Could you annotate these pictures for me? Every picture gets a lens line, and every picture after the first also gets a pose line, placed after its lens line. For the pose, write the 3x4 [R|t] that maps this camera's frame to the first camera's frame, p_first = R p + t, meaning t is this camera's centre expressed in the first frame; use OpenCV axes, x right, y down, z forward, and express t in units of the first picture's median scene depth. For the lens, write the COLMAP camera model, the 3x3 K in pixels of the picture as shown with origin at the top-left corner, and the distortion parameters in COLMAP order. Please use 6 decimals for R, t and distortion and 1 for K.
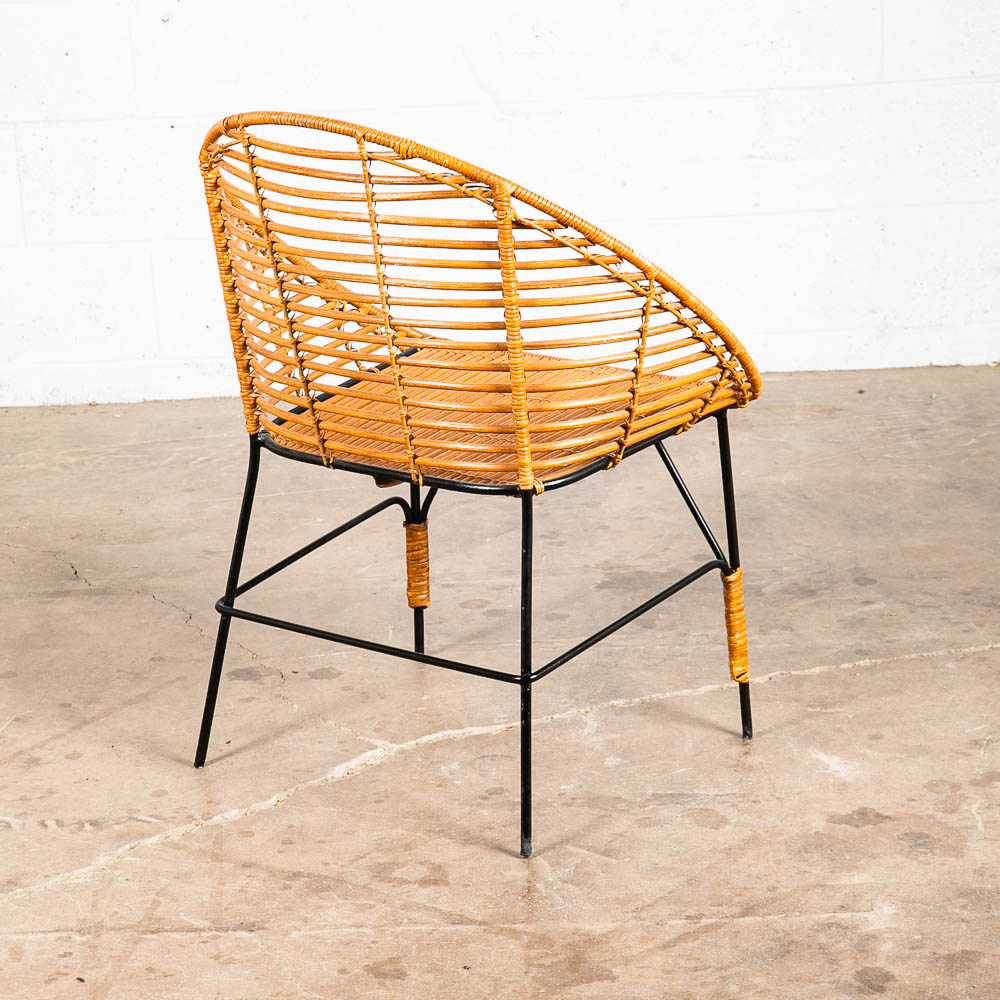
lens RADIAL K [[3569.4, 0, 516.3], [0, 3569.4, 496.0], [0, 0, 1]] dist [0.357975, 0.000000]
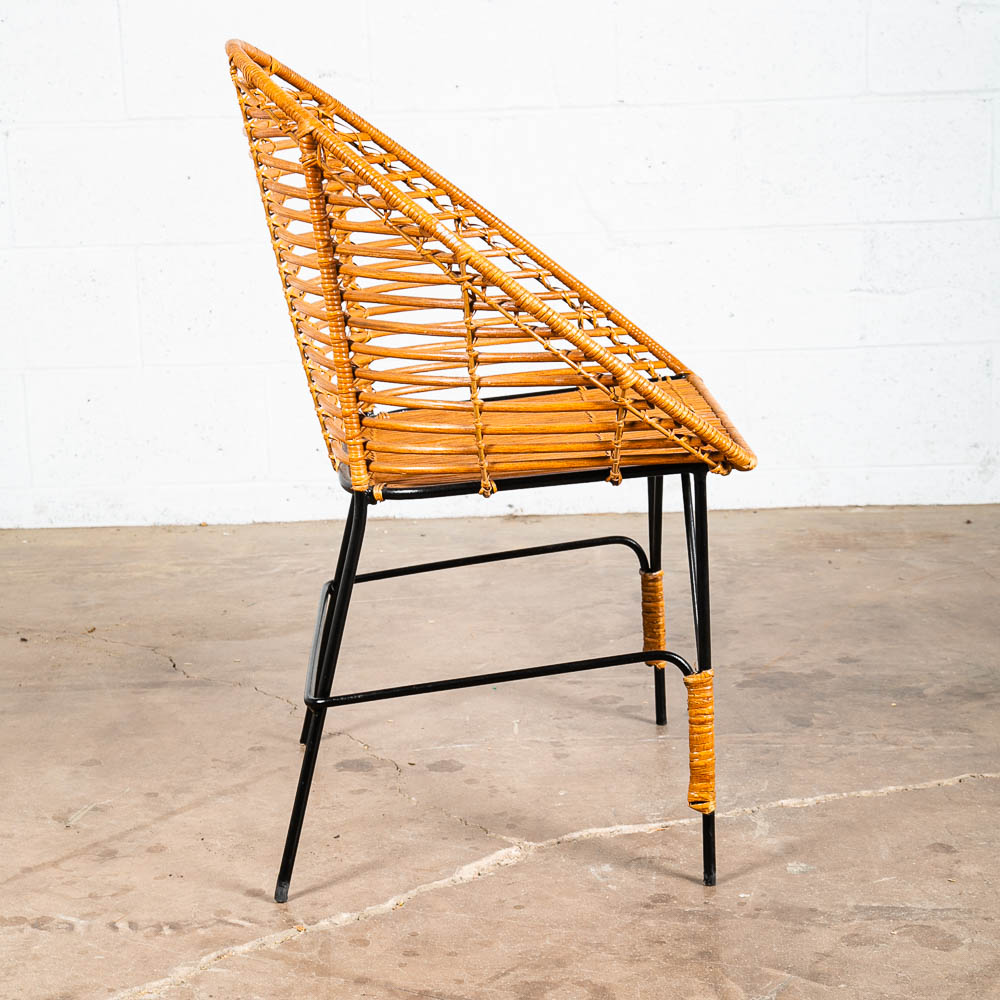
lens RADIAL K [[2489.6, 0, 502.9], [0, 2489.6, 492.5], [0, 0, 1]] dist [0.213402, 0.000000]
pose [[0.999779, 0.020065, -0.006328, -0.037273], [-0.020591, 0.994932, -0.098423, 0.043440], [0.004321, 0.098532, 0.995125, 0.383712]]
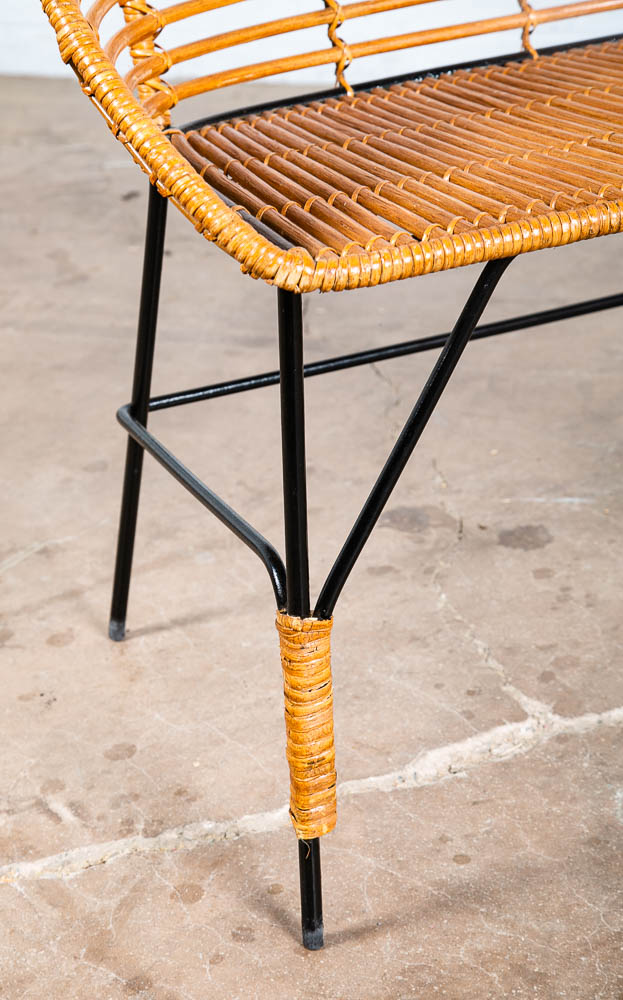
lens RADIAL K [[2146.2, 0, 257.2], [0, 2146.2, 564.9], [0, 0, 1]] dist [0.301501, 0.000000]
pose [[0.923539, 0.142097, -0.356209, 0.037041], [-0.075900, 0.978176, 0.193421, -0.014035], [0.375920, -0.151595, 0.914168, 0.652321]]
